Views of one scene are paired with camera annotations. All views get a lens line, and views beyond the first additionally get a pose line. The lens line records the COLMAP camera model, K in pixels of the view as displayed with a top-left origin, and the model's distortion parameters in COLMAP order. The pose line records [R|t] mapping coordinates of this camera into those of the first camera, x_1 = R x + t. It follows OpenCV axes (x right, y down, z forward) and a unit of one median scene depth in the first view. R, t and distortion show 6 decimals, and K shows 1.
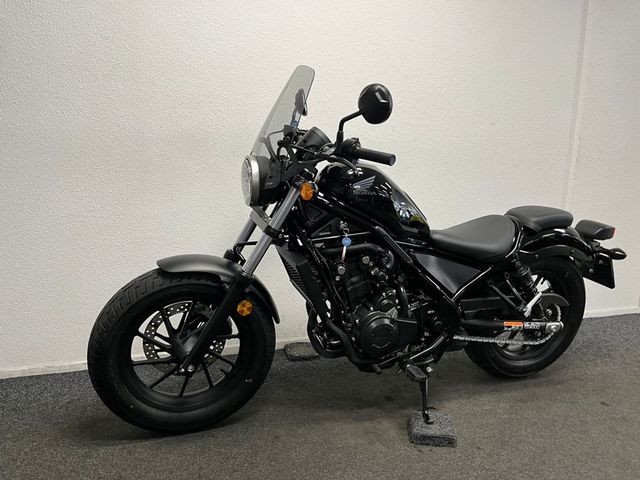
lens RADIAL K [[489.7, 0, 319.7], [0, 489.7, 257.1], [0, 0, 1]] dist [0.087949, -0.125240]
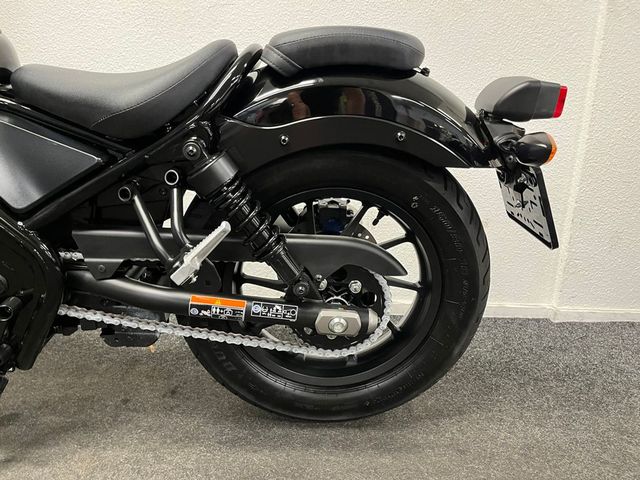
lens RADIAL K [[489.7, 0, 319.7], [0, 489.7, 257.1], [0, 0, 1]] dist [0.087949, -0.125240]
pose [[0.949936, 0.091504, -0.298746, 0.656391], [-0.071769, 0.994491, 0.076400, 0.066182], [0.304091, -0.051134, 0.951270, 0.700783]]
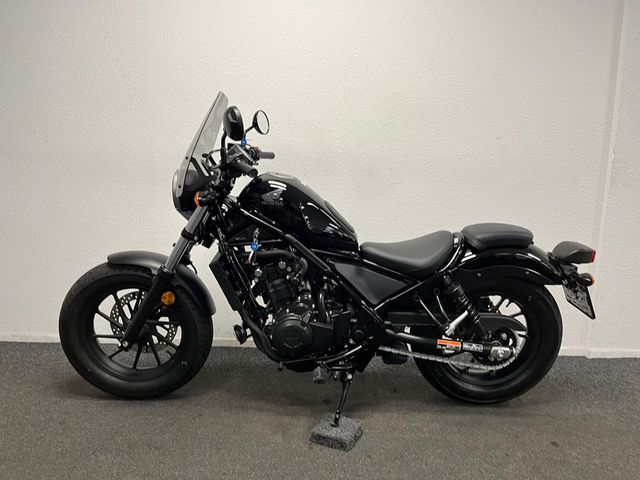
lens RADIAL K [[489.7, 0, 319.7], [0, 489.7, 257.1], [0, 0, 1]] dist [0.087949, -0.125240]
pose [[0.945013, 0.058243, -0.321805, 0.501933], [-0.068282, 0.997466, -0.019988, 0.004215], [0.319826, 0.040863, 0.946595, -0.005867]]
